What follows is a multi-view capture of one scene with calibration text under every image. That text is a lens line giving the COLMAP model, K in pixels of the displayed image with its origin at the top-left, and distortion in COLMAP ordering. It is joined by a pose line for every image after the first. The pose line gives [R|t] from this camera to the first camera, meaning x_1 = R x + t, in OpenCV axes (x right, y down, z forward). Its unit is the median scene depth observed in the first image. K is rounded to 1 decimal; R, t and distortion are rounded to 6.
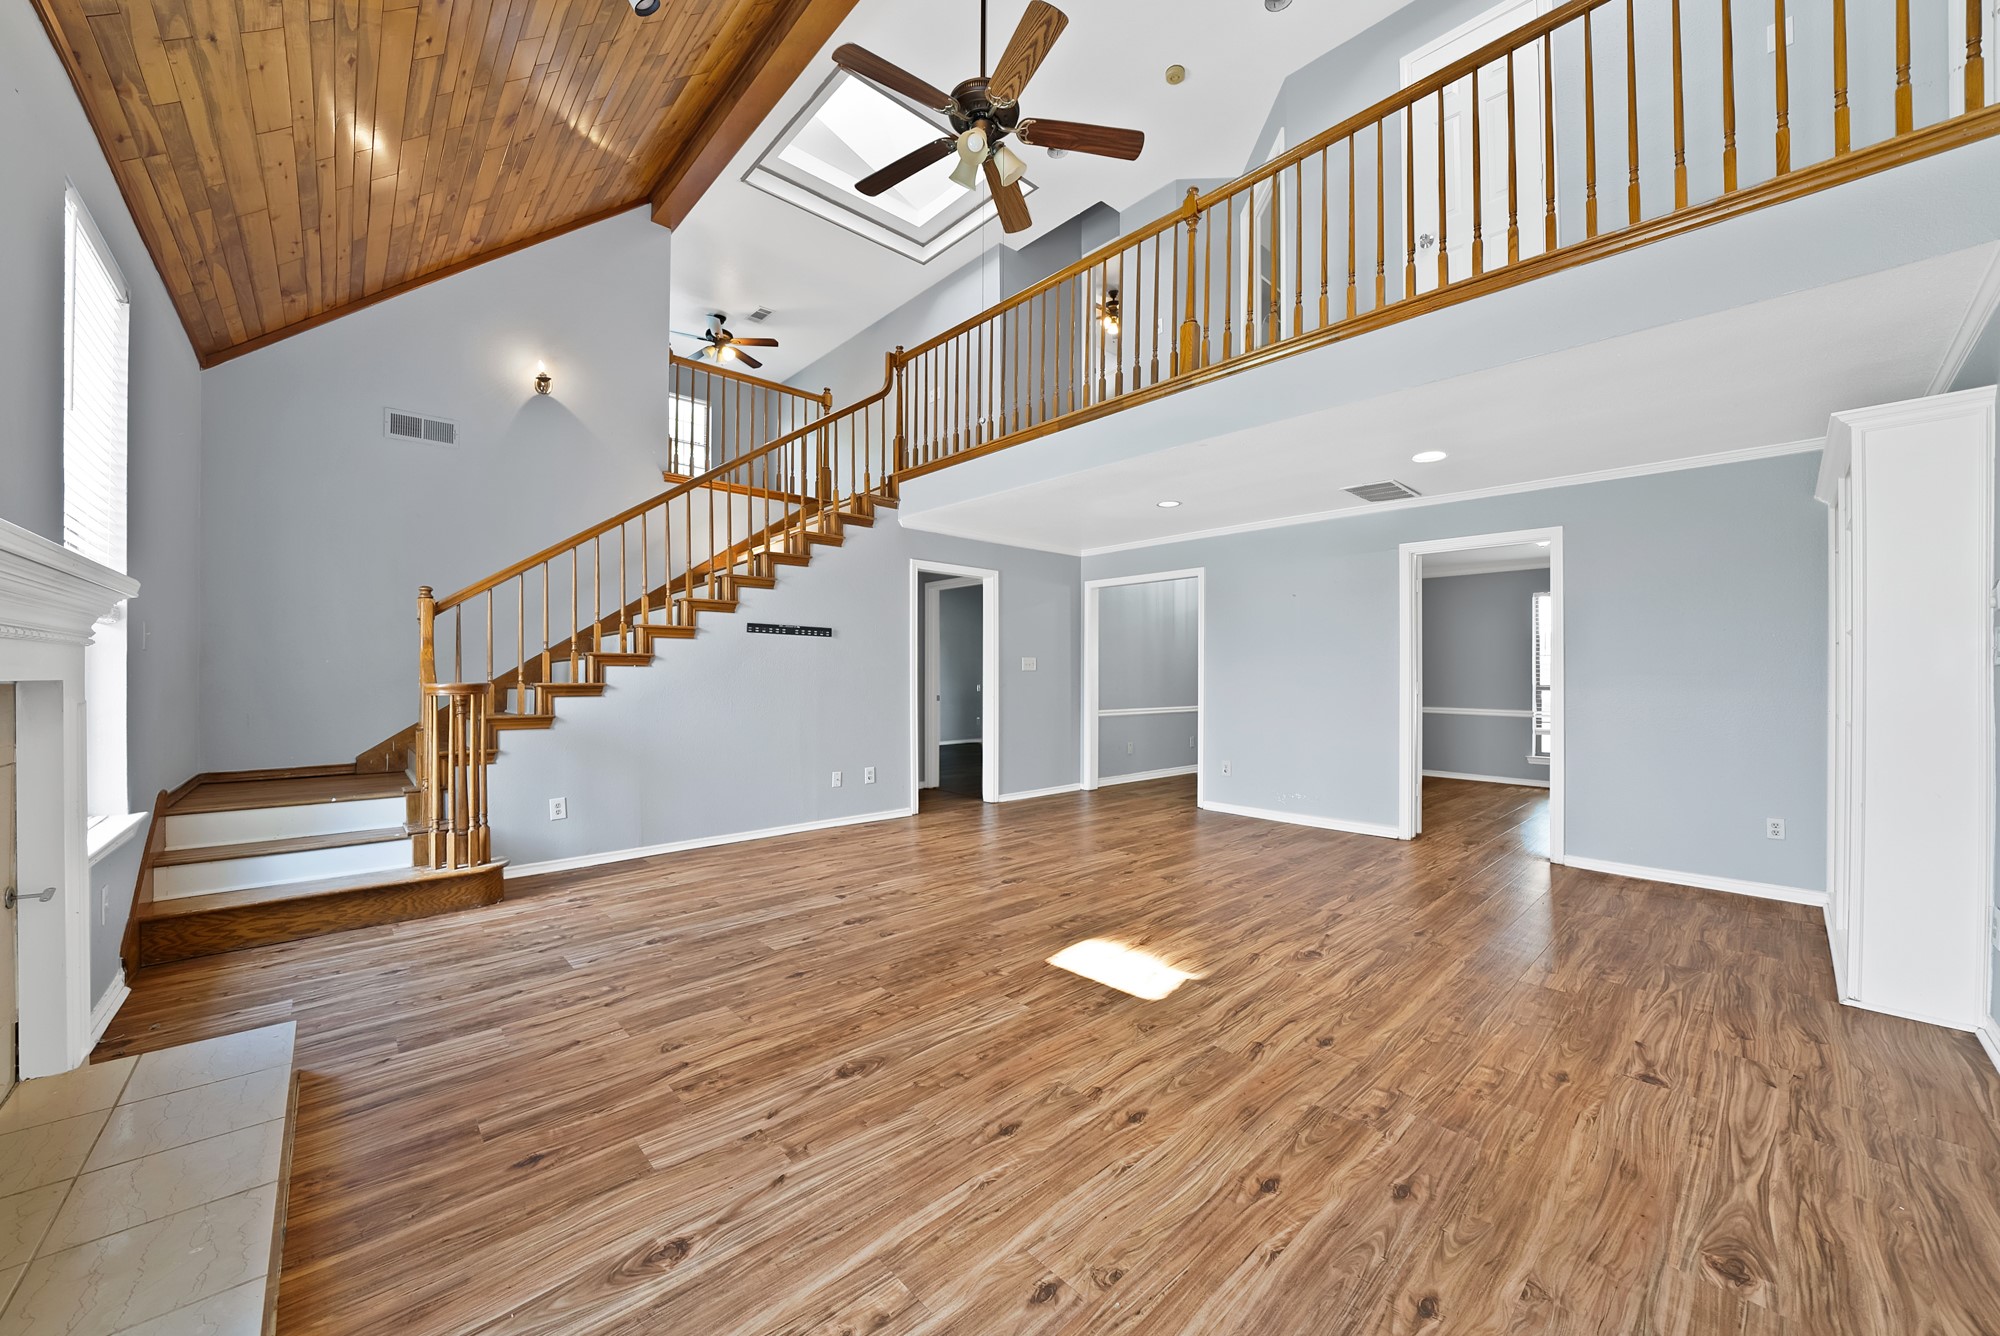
lens RADIAL K [[726.3, 0, 991.5], [0, 726.3, 663.2], [0, 0, 1]] dist [-0.023321, 0.002037]
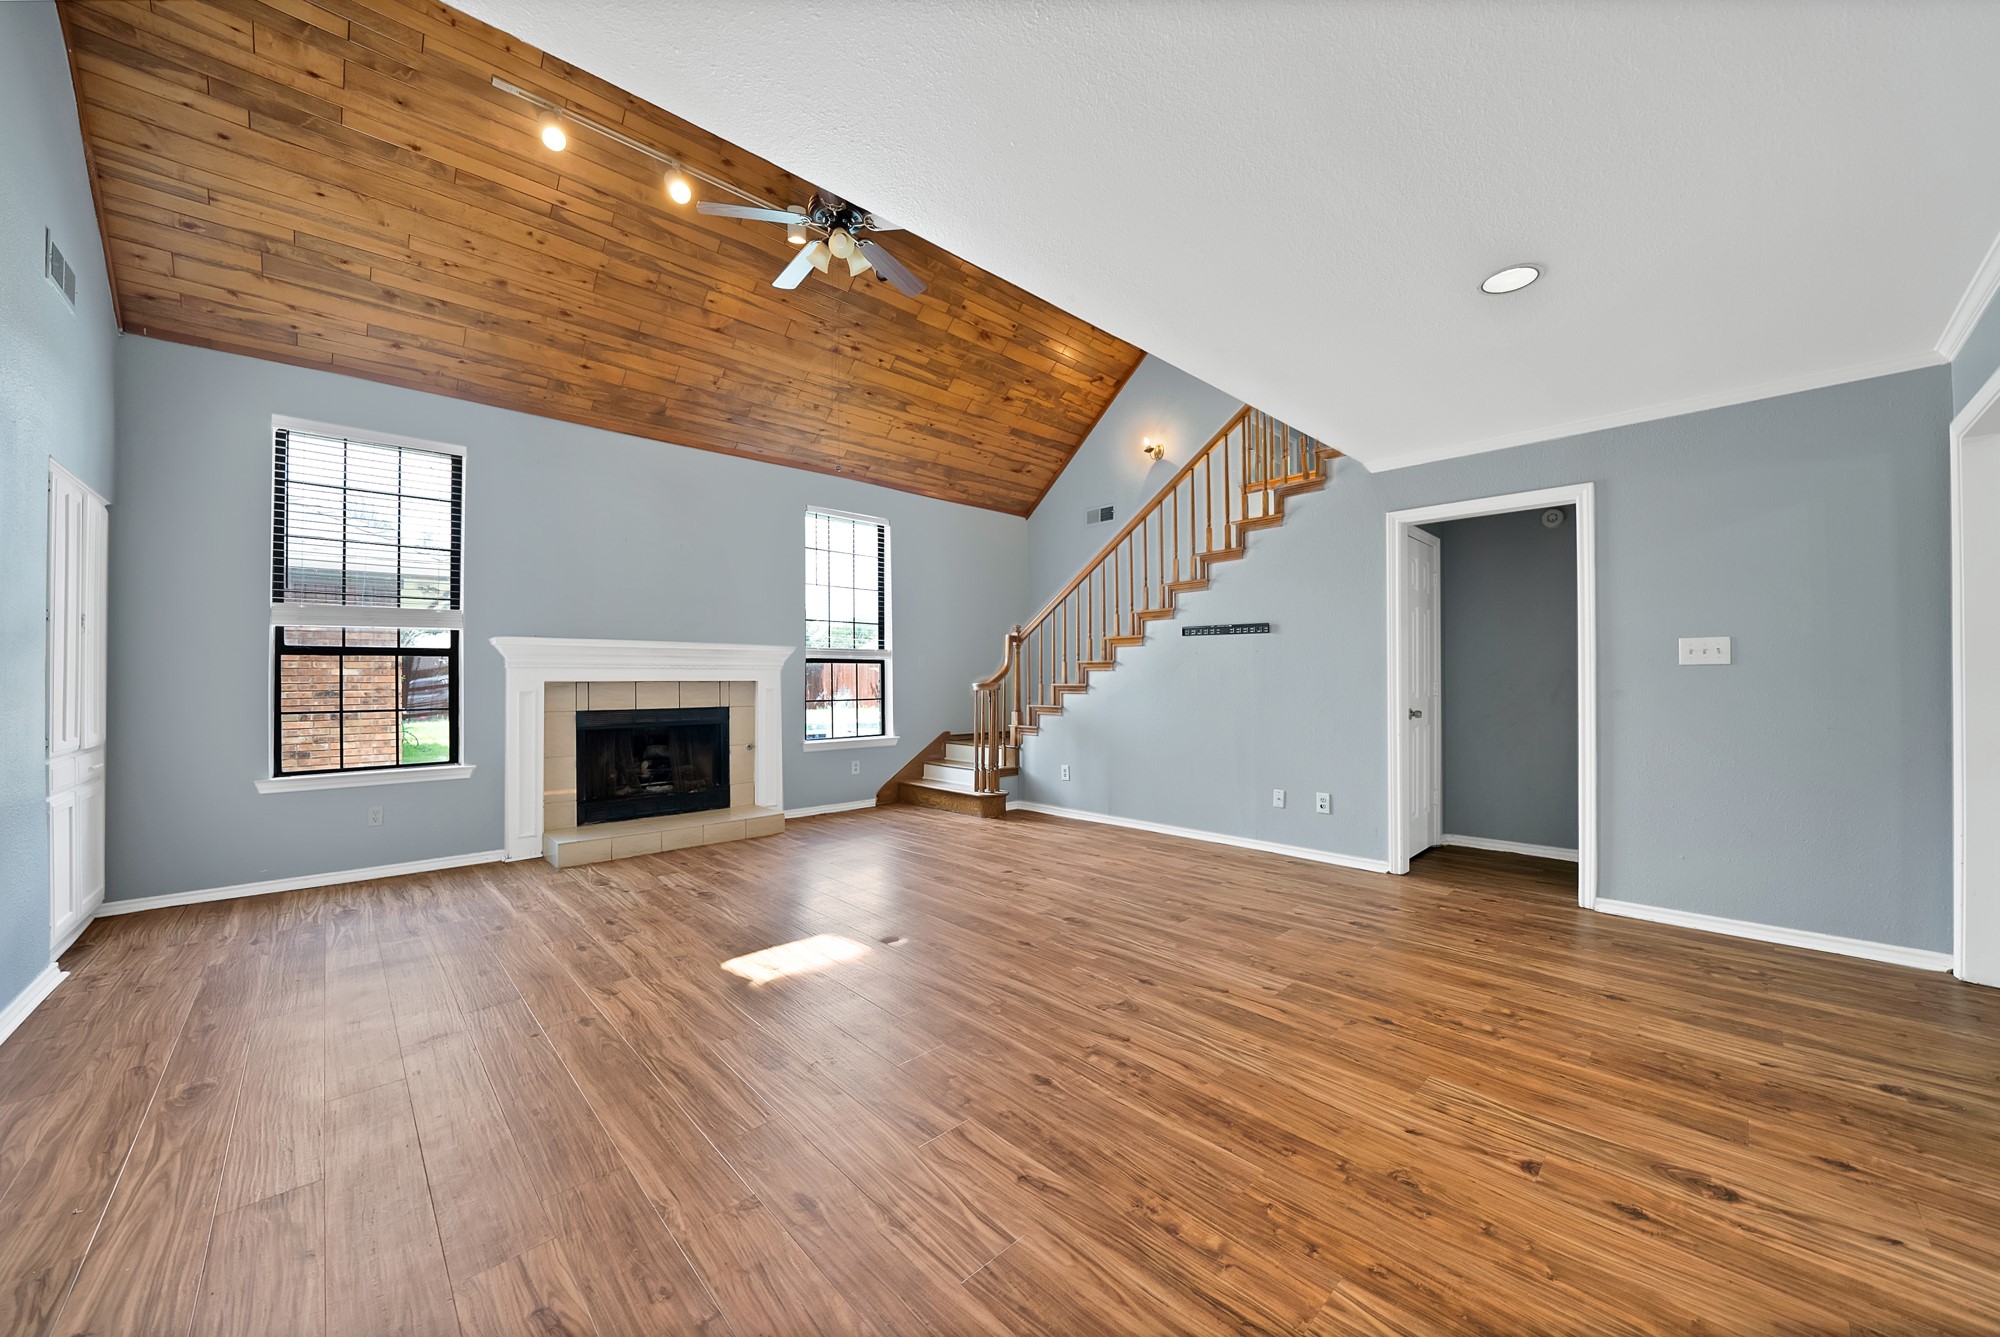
lens RADIAL K [[726.3, 0, 1009.2], [0, 726.3, 684.5], [0, 0, 1]] dist [-0.023321, 0.002037]
pose [[0.027166, 0.006469, -0.999610, 0.997174], [0.019670, 0.999782, 0.007005, 0.020200], [0.999437, -0.019853, 0.027032, 1.040946]]
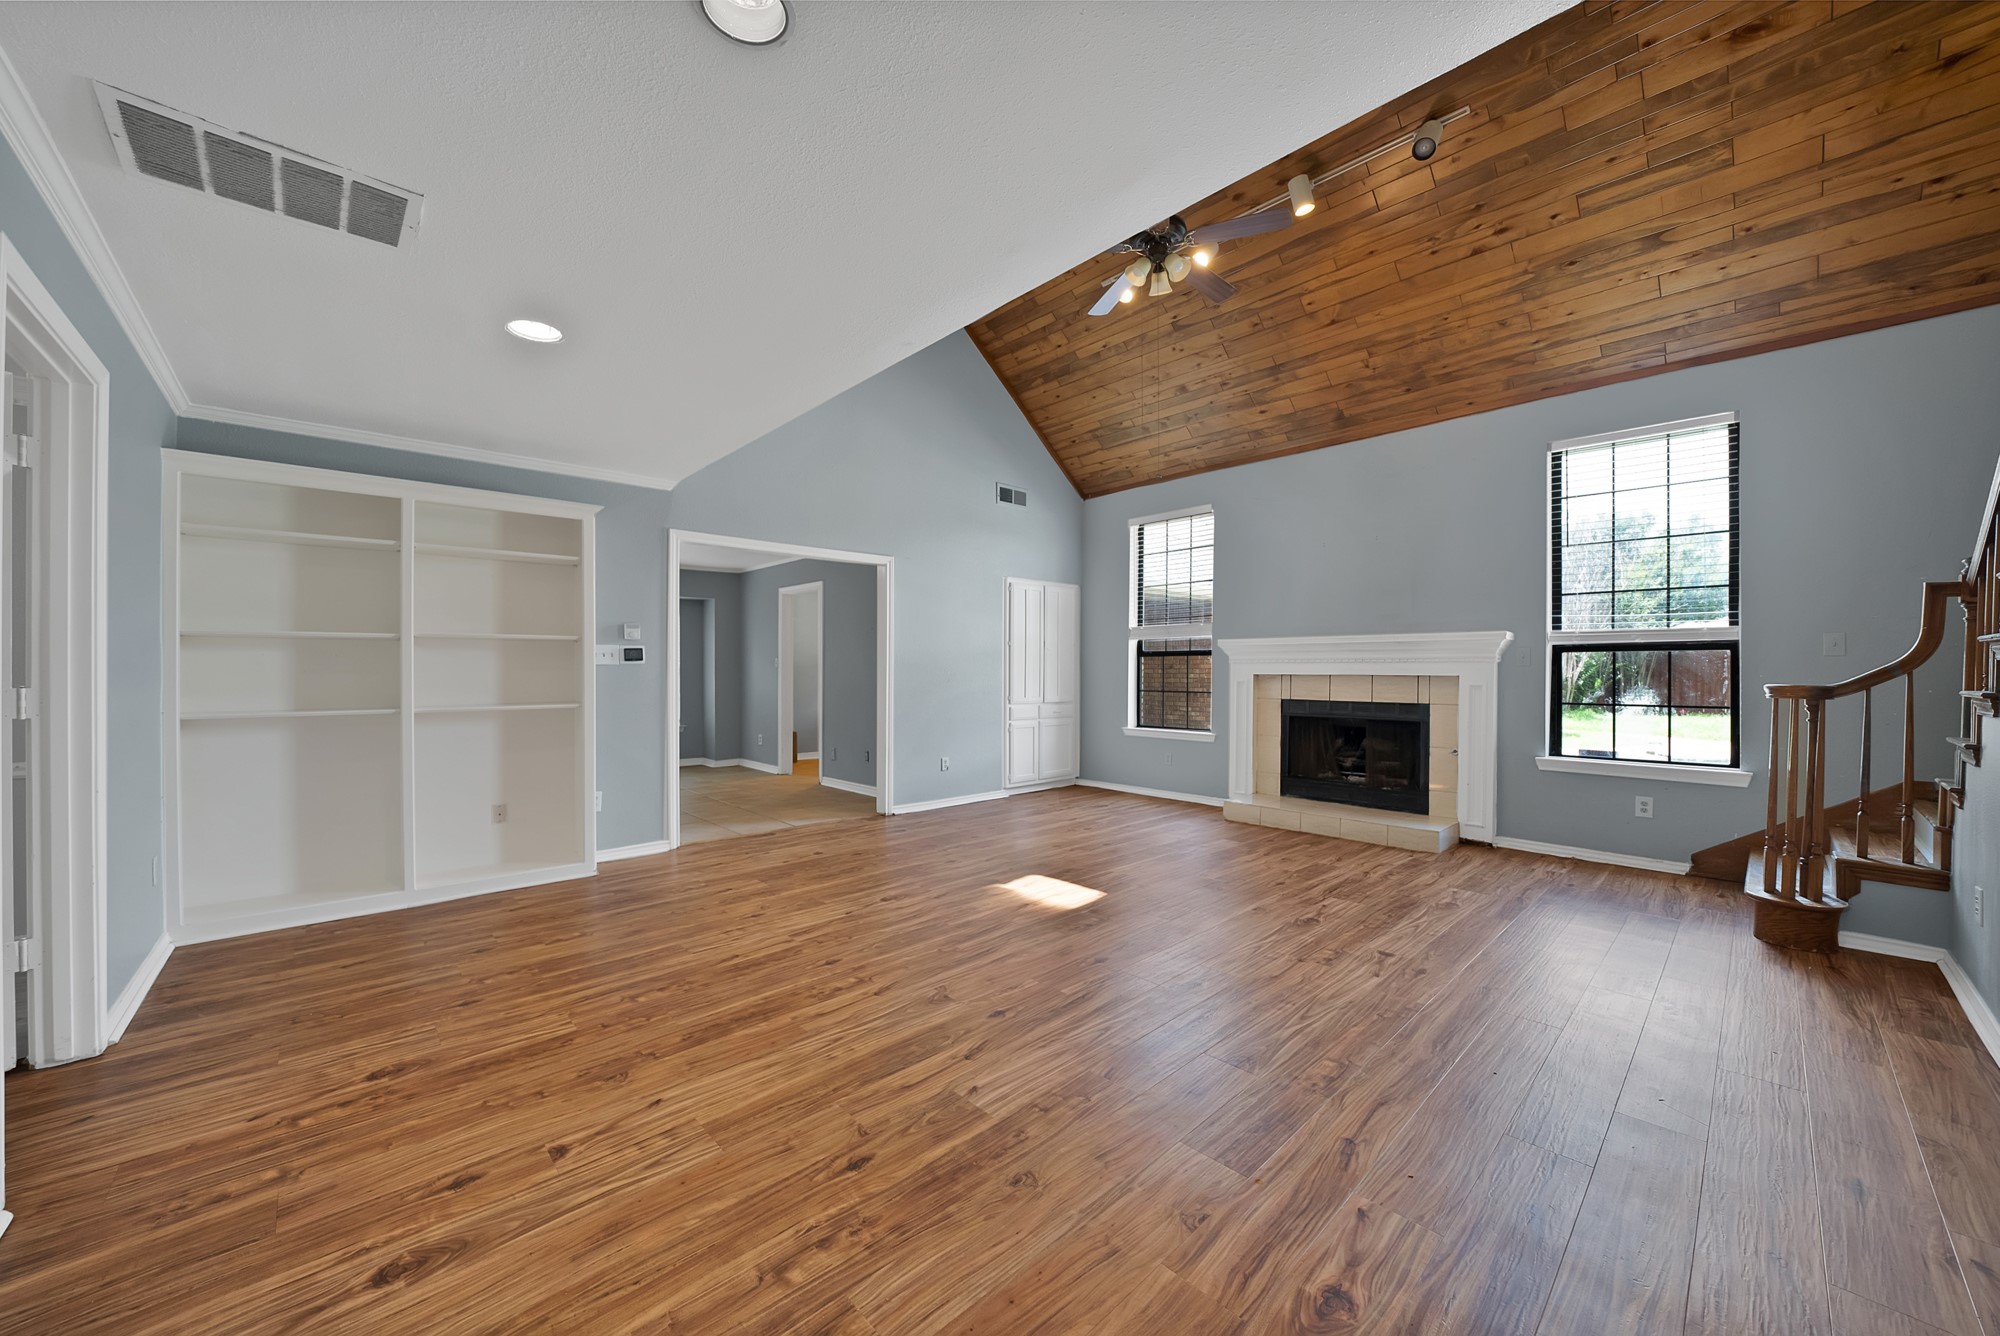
lens RADIAL K [[726.3, 0, 998.1], [0, 726.3, 665.0], [0, 0, 1]] dist [-0.023321, 0.002037]
pose [[-0.999881, -0.007485, -0.013463, 0.239439], [-0.007157, 0.999679, -0.024299, 0.032849], [0.013640, -0.024200, -0.999614, 1.896954]]
